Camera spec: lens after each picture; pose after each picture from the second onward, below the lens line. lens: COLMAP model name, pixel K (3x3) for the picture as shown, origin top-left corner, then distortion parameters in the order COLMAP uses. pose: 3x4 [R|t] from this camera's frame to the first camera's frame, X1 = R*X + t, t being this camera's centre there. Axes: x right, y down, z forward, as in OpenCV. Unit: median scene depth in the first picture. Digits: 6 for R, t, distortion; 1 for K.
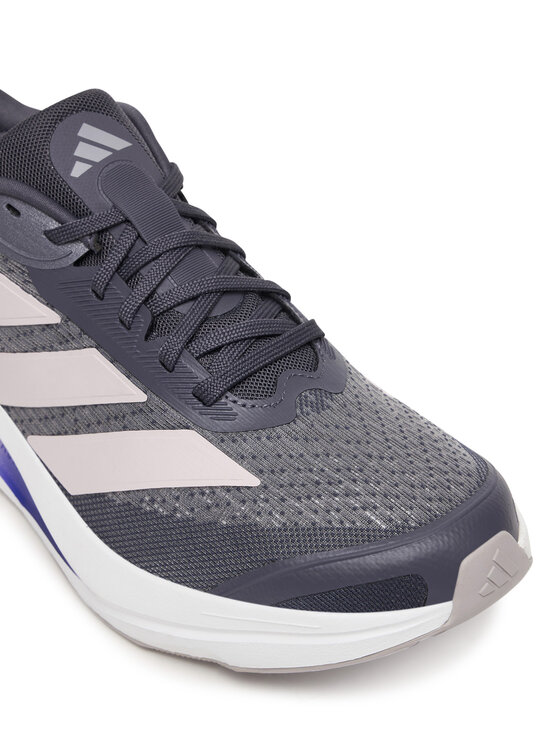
lens RADIAL K [[1405.8, 0, 280.7], [0, 1405.8, 372.9], [0, 0, 1]] dist [-0.002557, 0.000000]
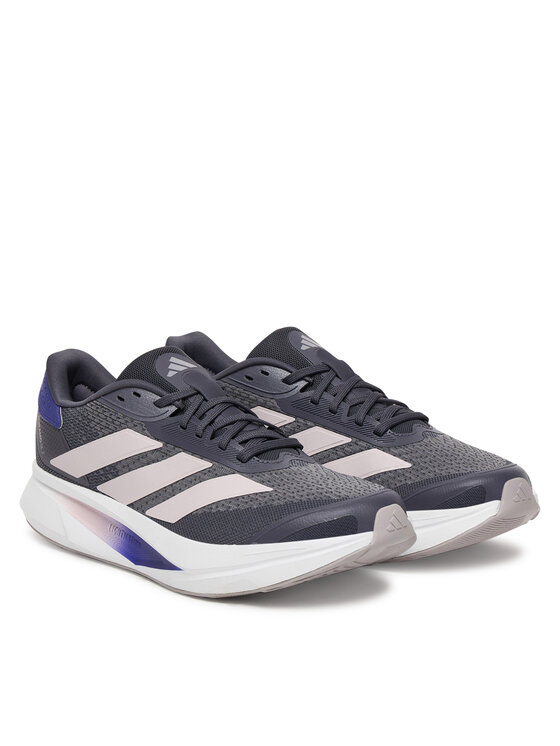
lens RADIAL K [[1779.9, 0, 279.7], [0, 1779.9, 372.8], [0, 0, 1]] dist [-0.052121, 0.000000]
pose [[0.999277, -0.032188, 0.020209, -0.046286], [0.037811, 0.895851, -0.442743, 0.954116], [-0.003853, 0.443187, 0.896421, -1.196435]]
